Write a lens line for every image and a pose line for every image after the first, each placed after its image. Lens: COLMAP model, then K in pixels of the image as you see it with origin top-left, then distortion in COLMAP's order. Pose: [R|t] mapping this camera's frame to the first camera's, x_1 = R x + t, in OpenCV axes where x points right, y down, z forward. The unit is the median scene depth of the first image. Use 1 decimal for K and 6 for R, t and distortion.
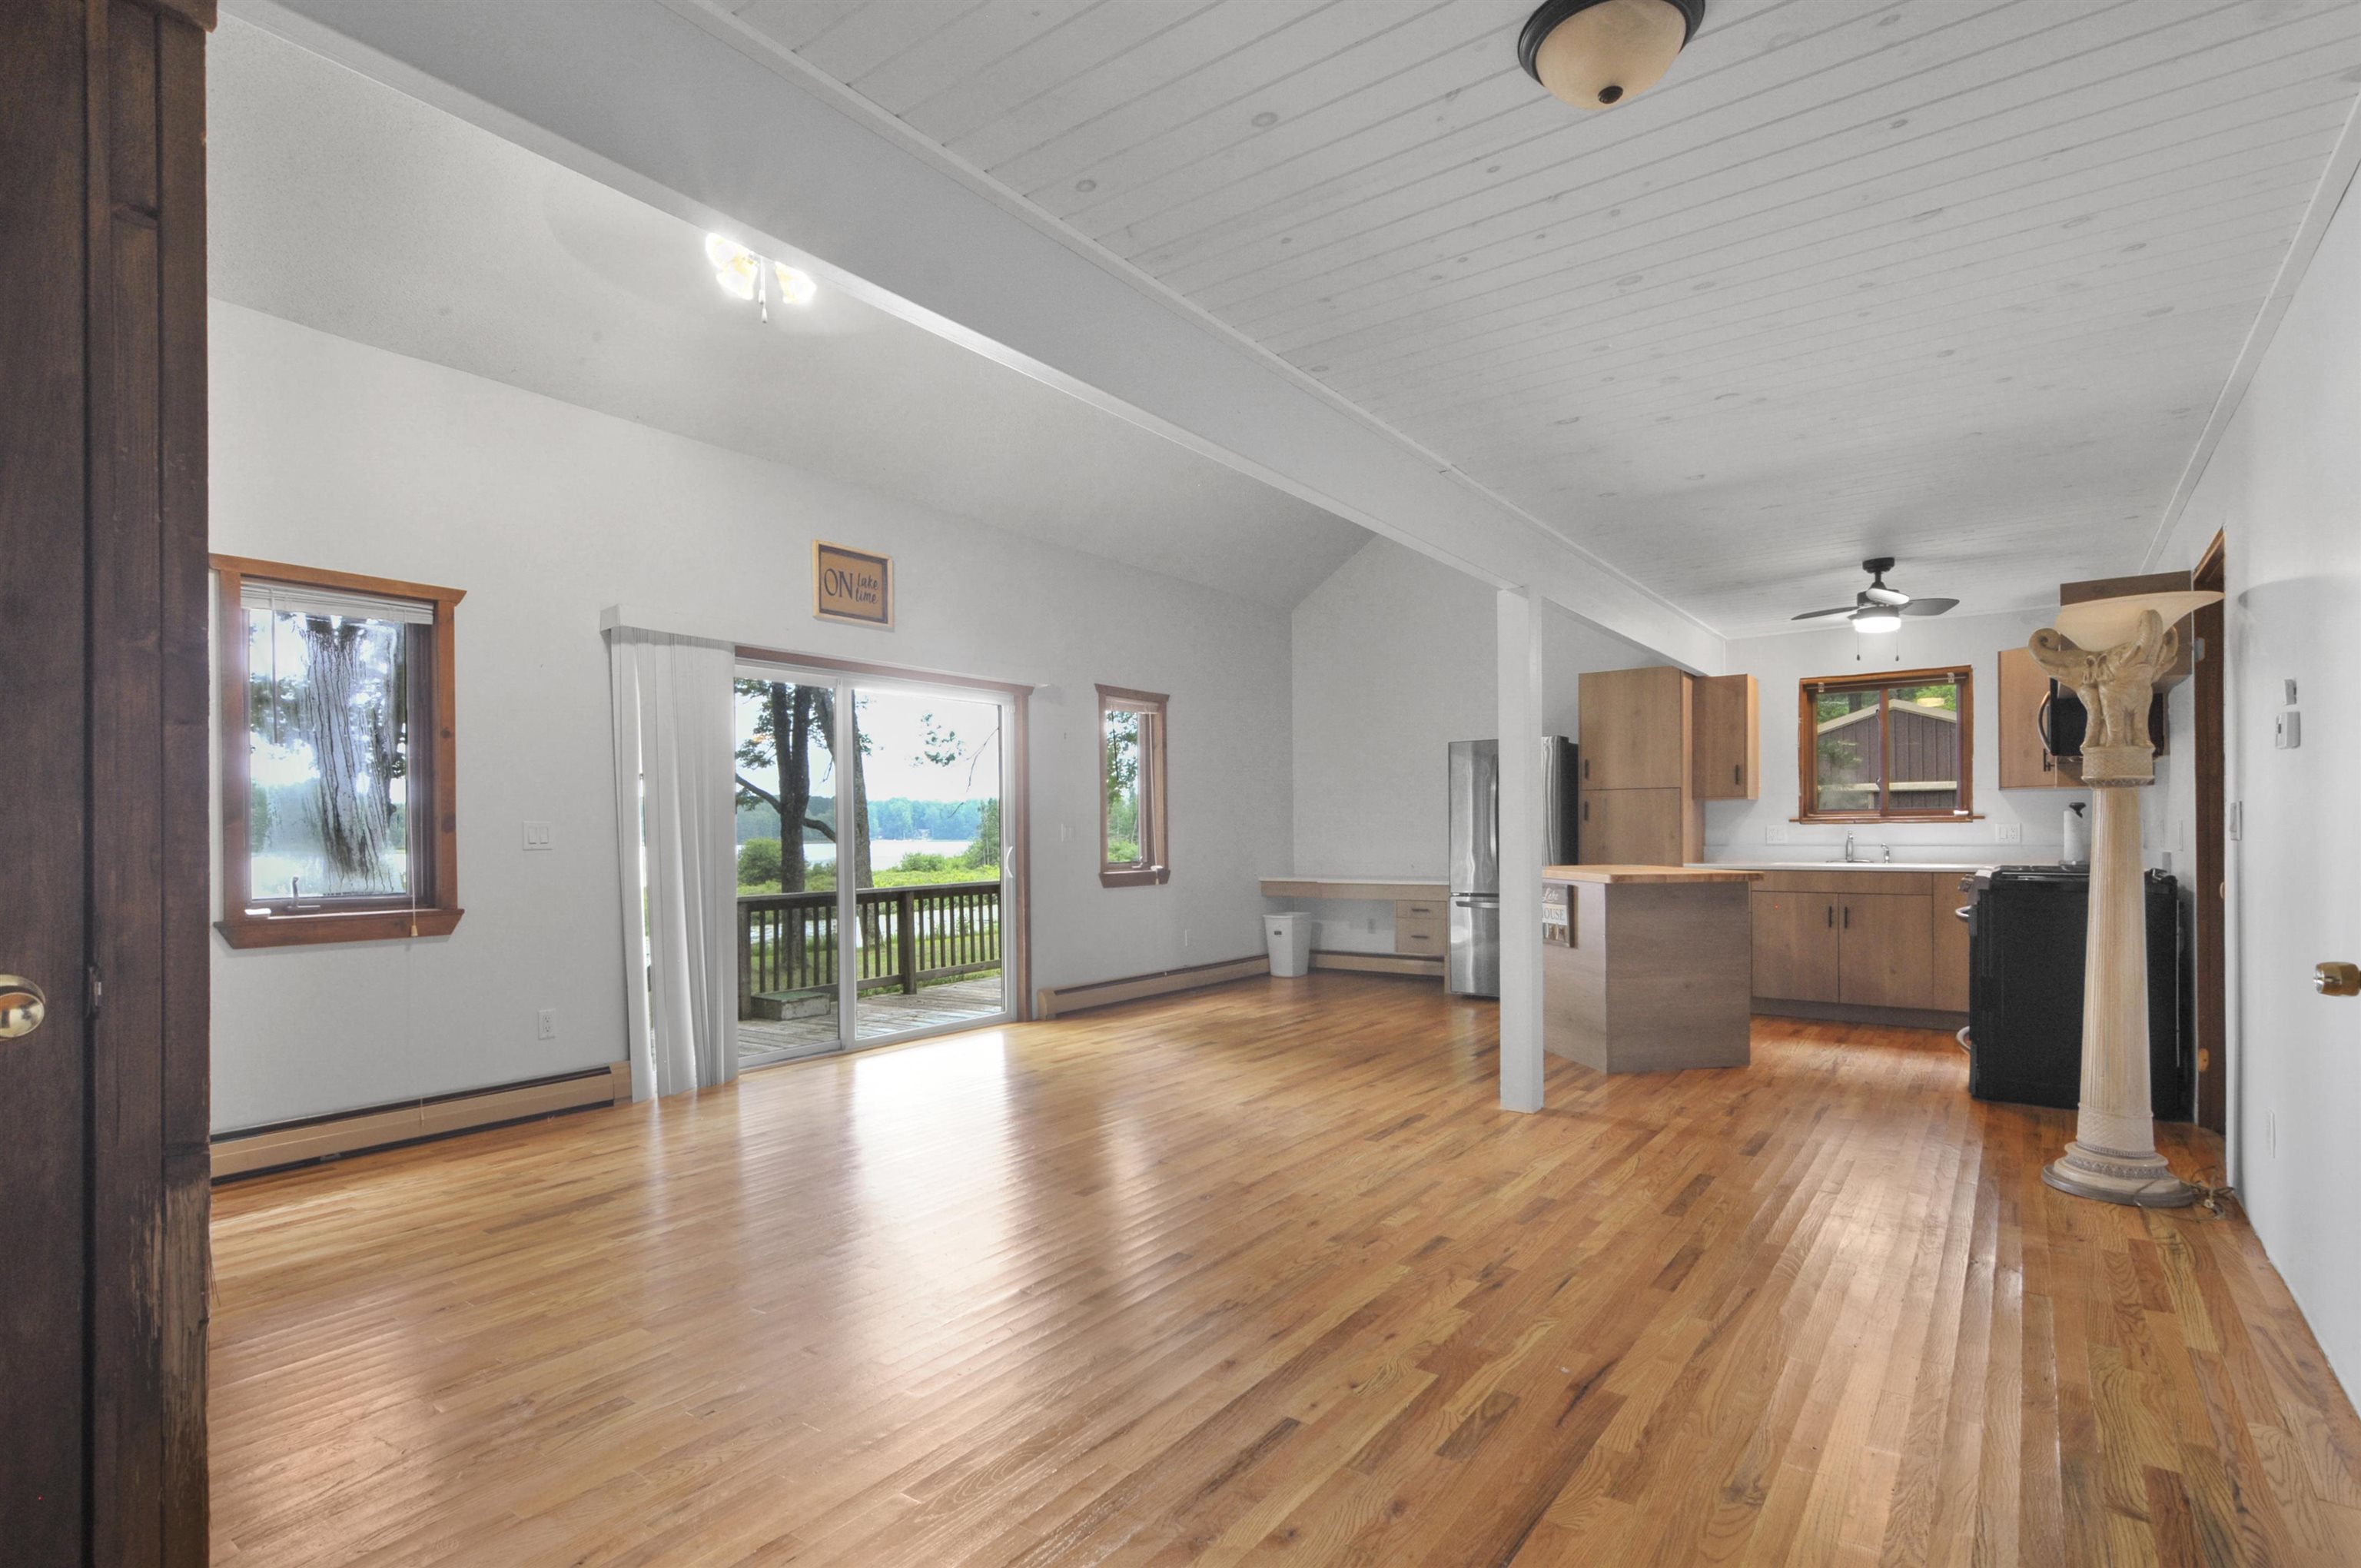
lens RADIAL K [[1134.8, 0, 1179.2], [0, 1134.8, 834.1], [0, 0, 1]] dist [-0.008349, -0.006747]
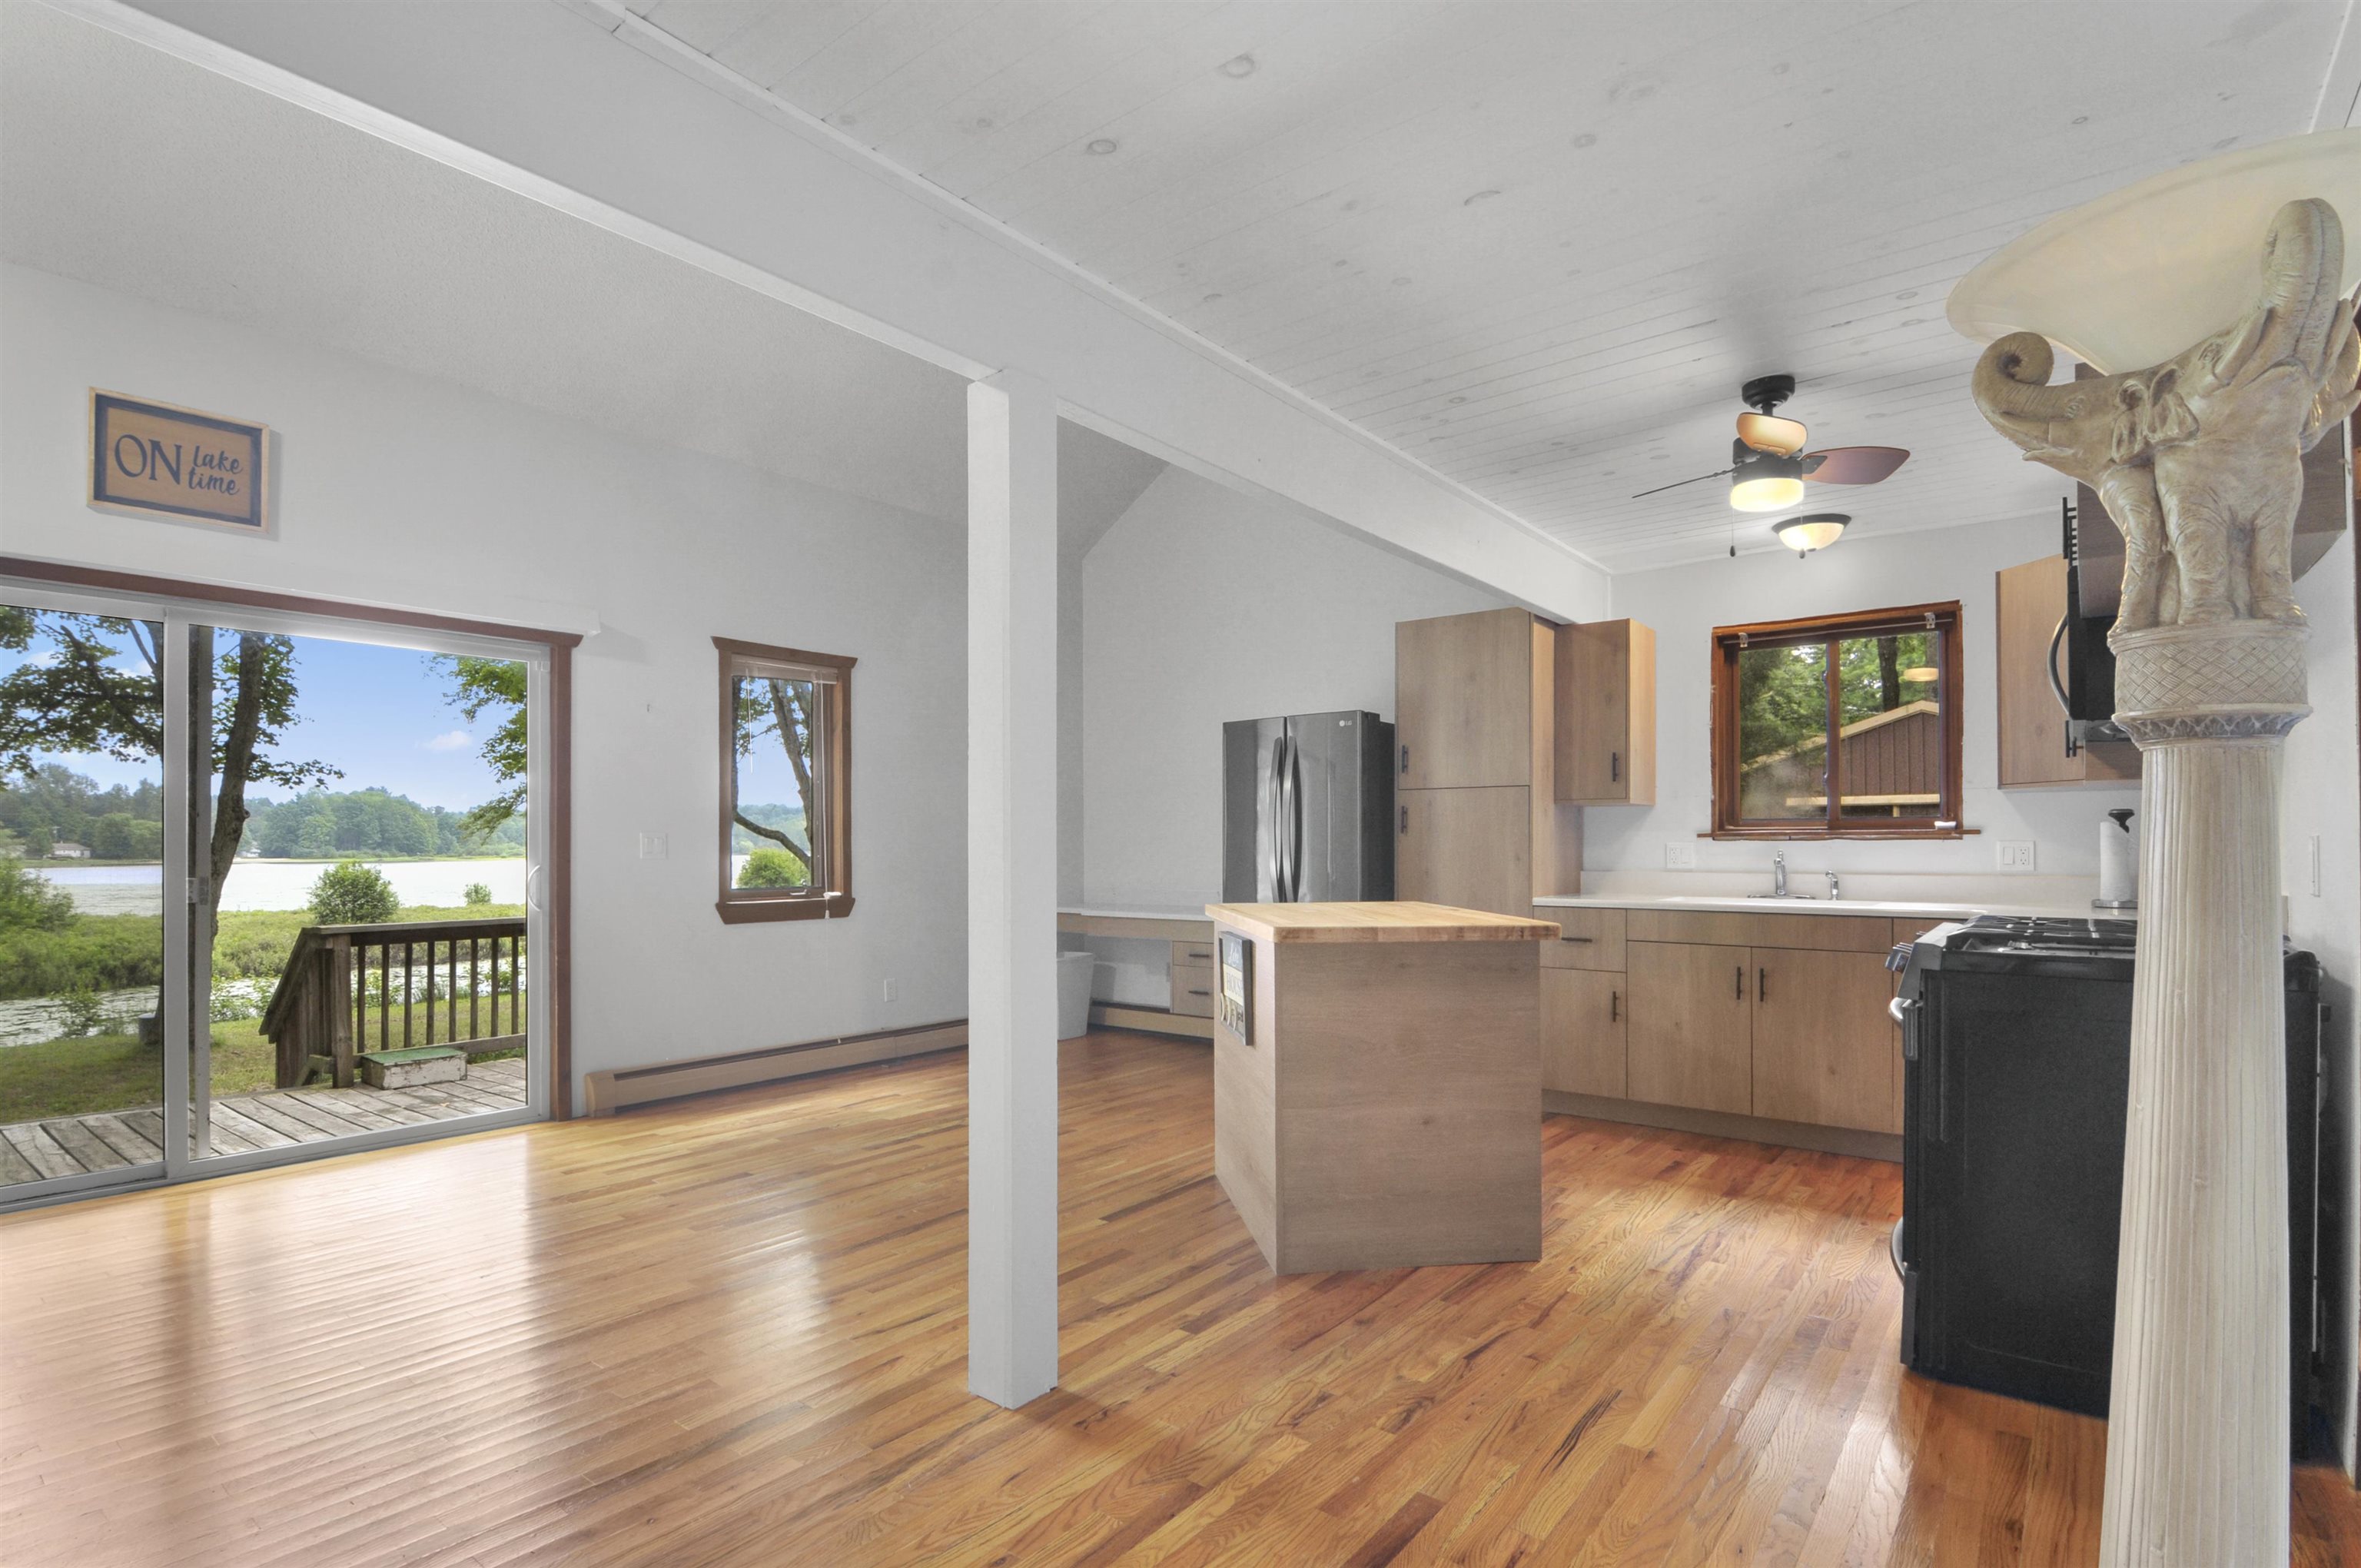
lens RADIAL K [[1134.8, 0, 1192.8], [0, 1134.8, 829.7], [0, 0, 1]] dist [-0.008349, -0.006747]
pose [[0.999698, 0.005820, -0.023886, 0.259291], [-0.006172, 0.999873, -0.014703, -0.003294], [0.023798, 0.014846, 0.999607, 0.317568]]
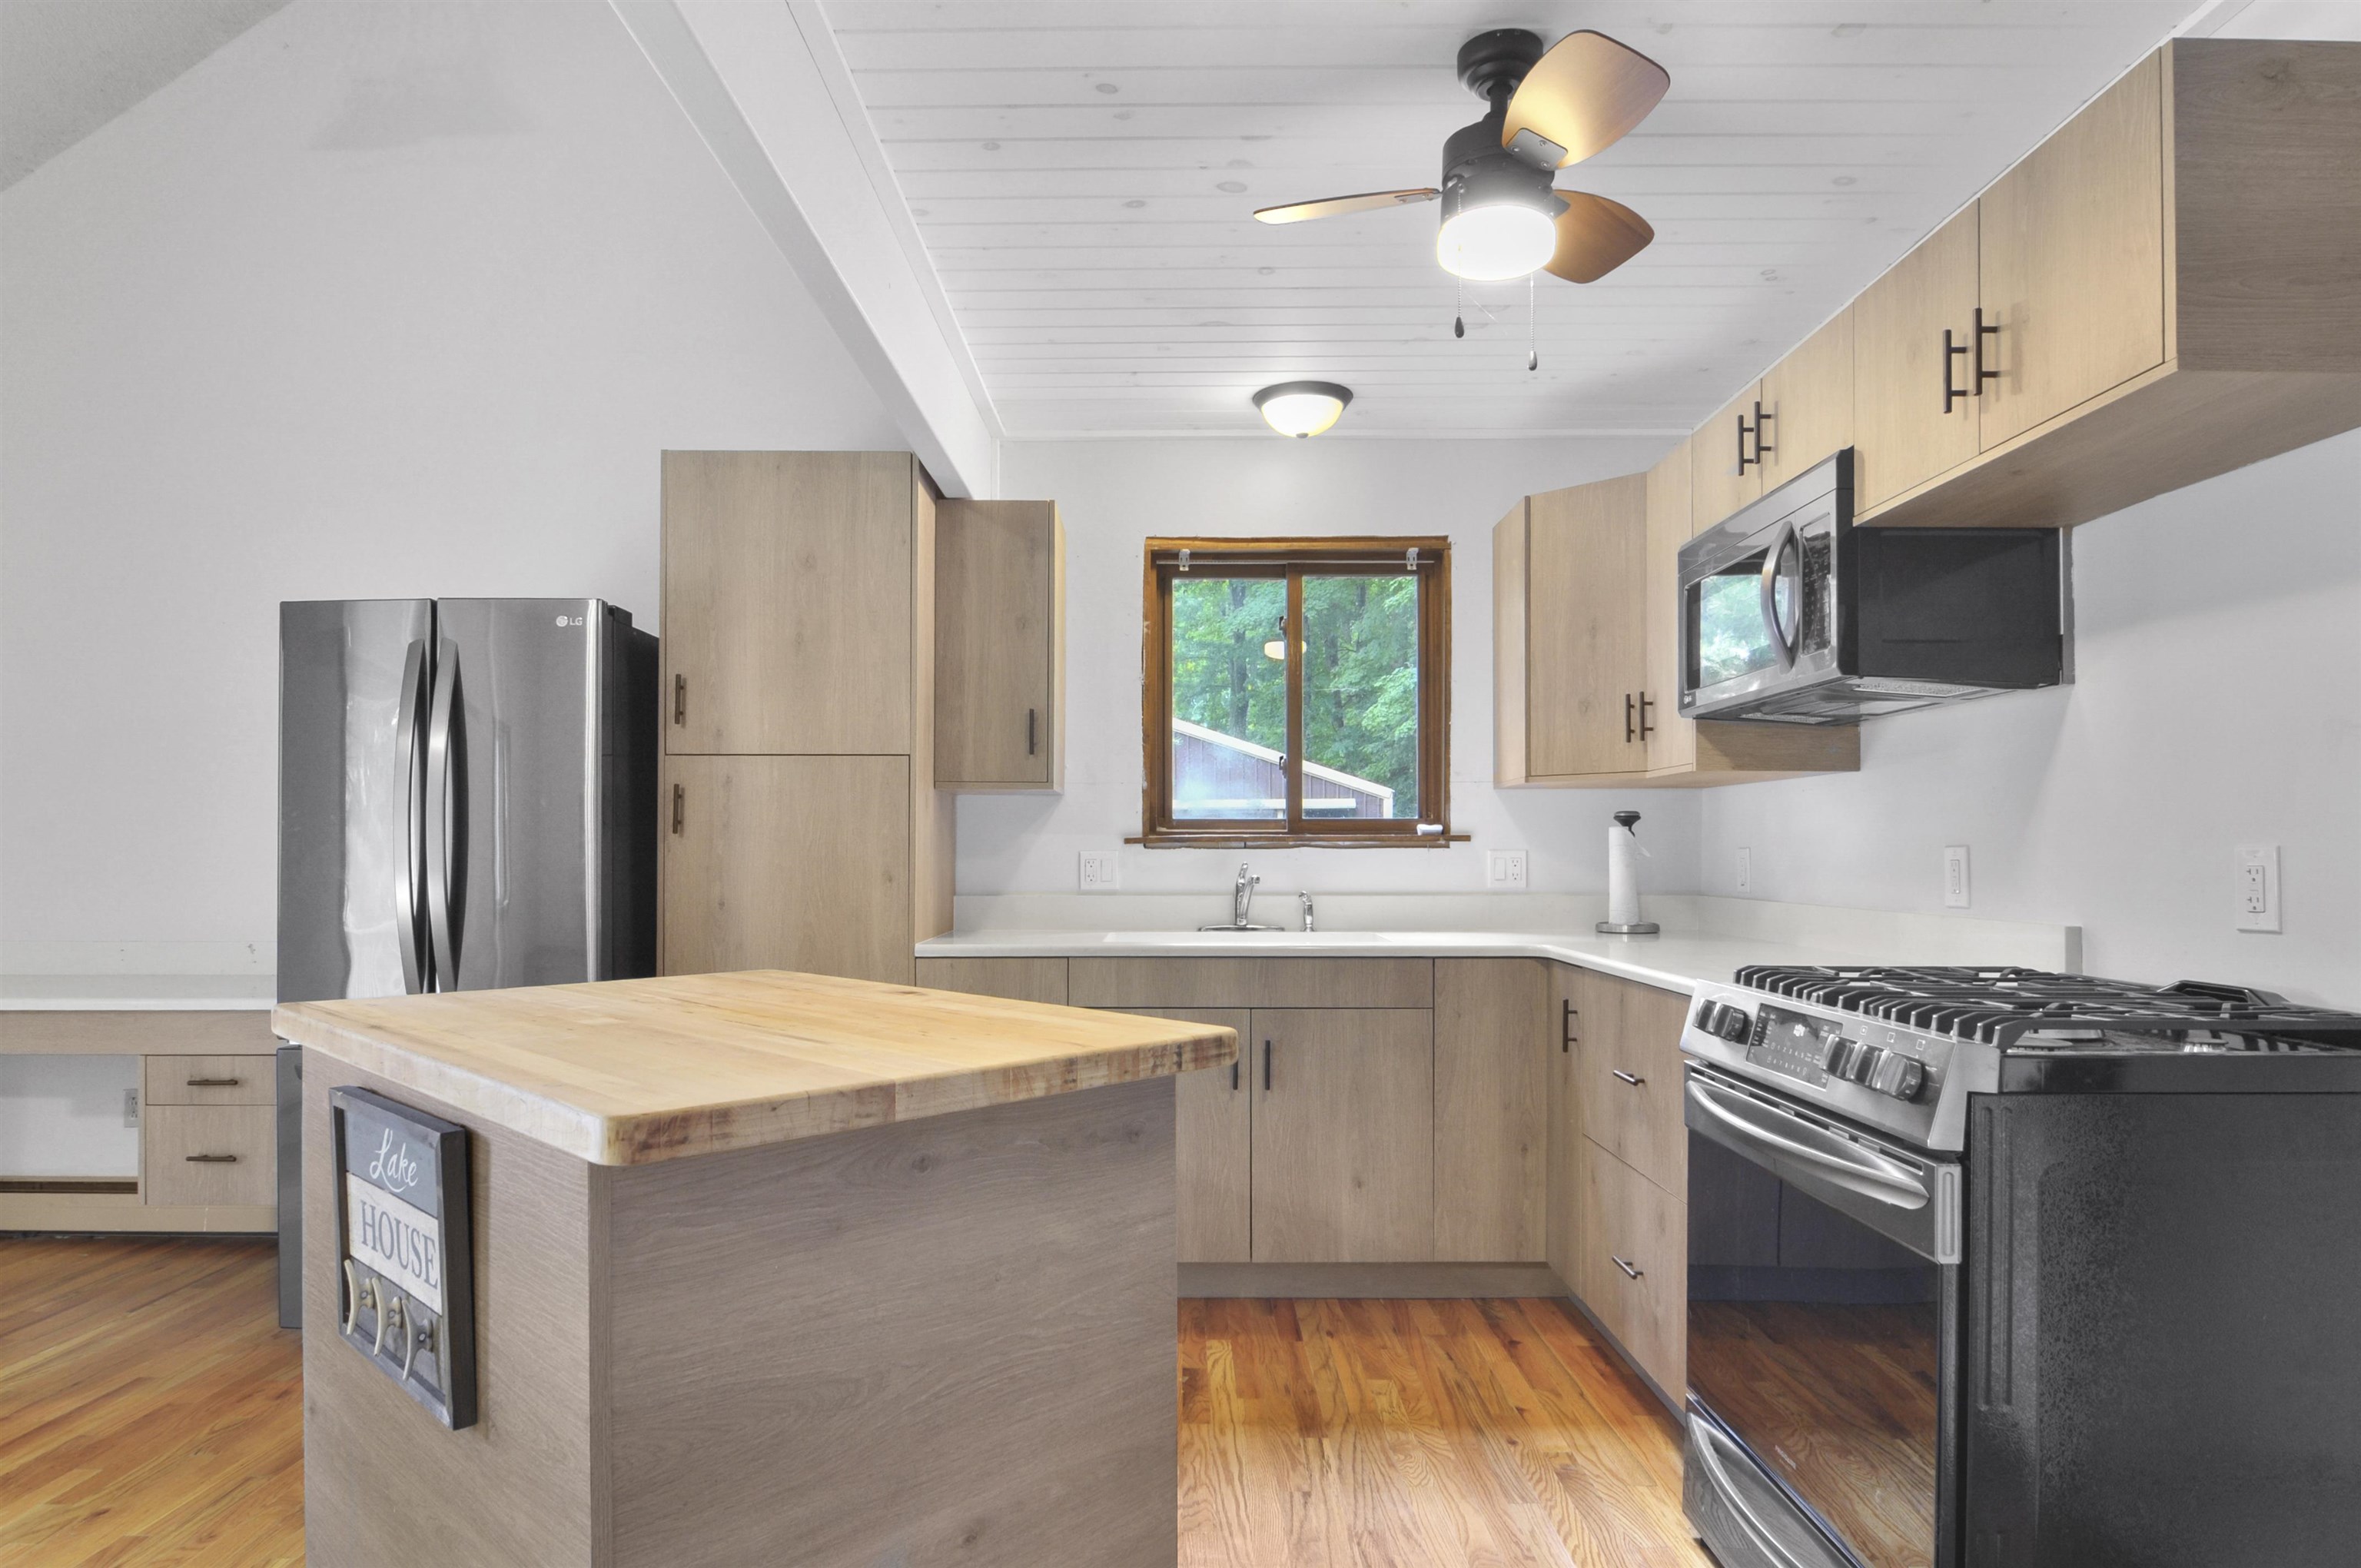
lens RADIAL K [[1341.8, 0, 1173.3], [0, 1341.8, 839.2], [0, 0, 1]] dist [-0.006586, -0.008912]
pose [[0.808565, 0.012323, 0.588278, 0.240117], [-0.004694, 0.999884, -0.014494, -0.004710], [-0.588388, 0.008959, 0.808529, 0.563181]]
